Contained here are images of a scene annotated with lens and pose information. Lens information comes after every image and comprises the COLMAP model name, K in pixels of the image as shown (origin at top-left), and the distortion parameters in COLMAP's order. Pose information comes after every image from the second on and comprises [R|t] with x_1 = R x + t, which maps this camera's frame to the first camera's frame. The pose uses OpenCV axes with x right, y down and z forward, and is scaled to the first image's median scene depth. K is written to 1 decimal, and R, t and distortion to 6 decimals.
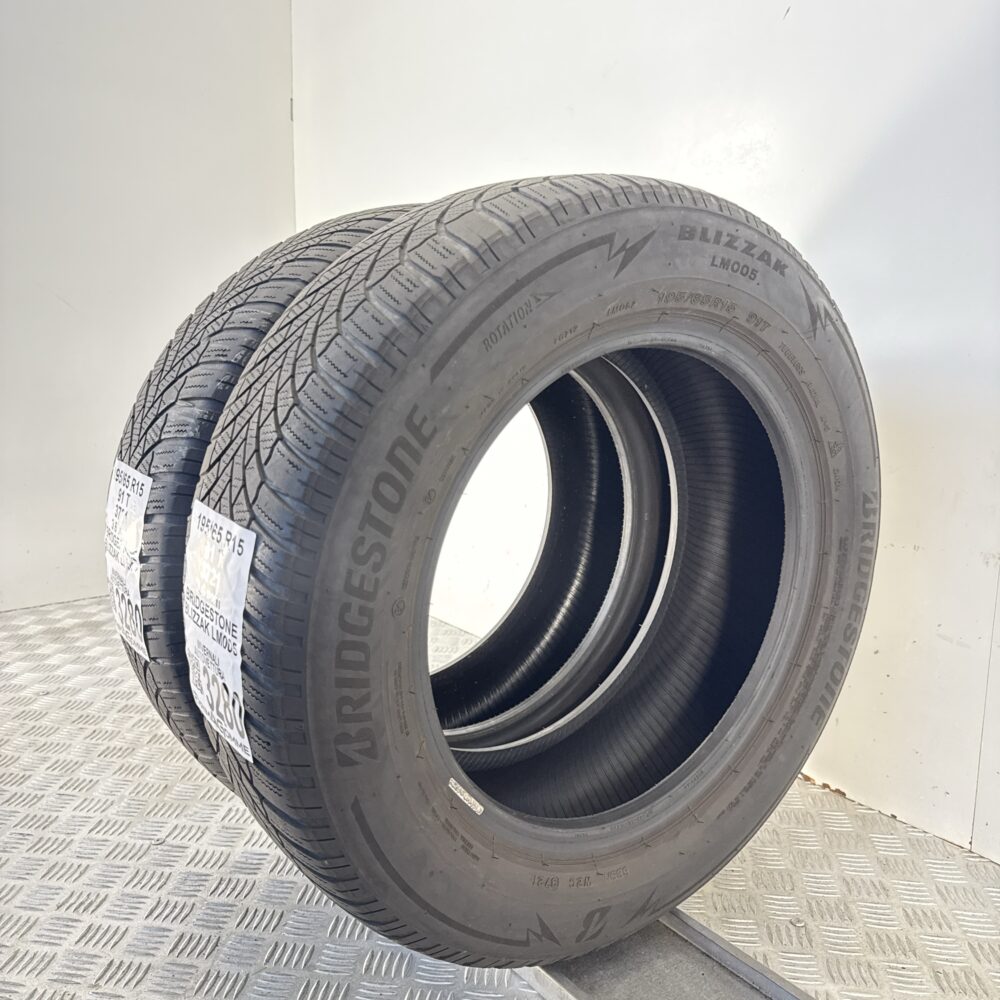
lens RADIAL K [[988.2, 0, 495.0], [0, 988.2, 503.3], [0, 0, 1]] dist [0.051674, 0.000000]
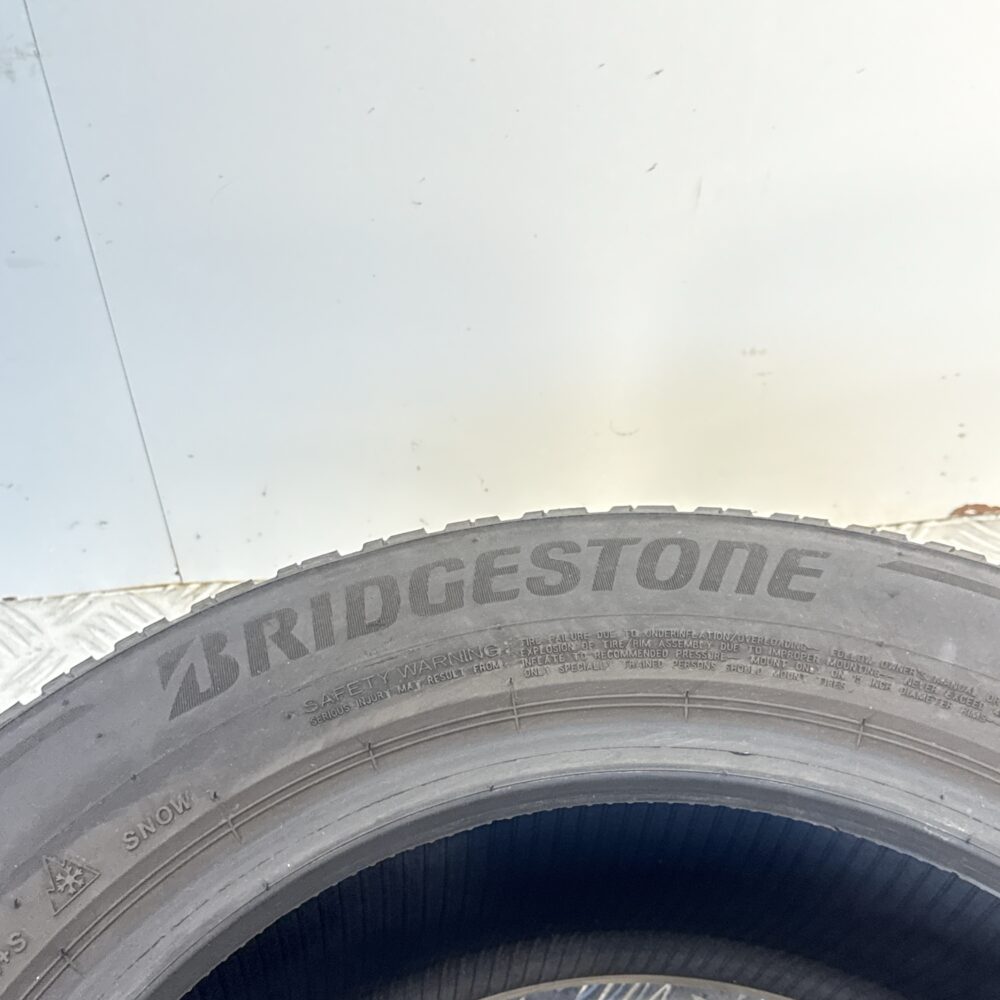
lens RADIAL K [[1679.3, 0, 501.7], [0, 1679.3, 499.6], [0, 0, 1]] dist [0.142231, 0.000000]
pose [[-0.353719, -0.933978, 0.050683, 0.446844], [0.935349, -0.353058, 0.021747, 0.137483], [-0.002417, 0.055099, 0.998478, 0.472370]]
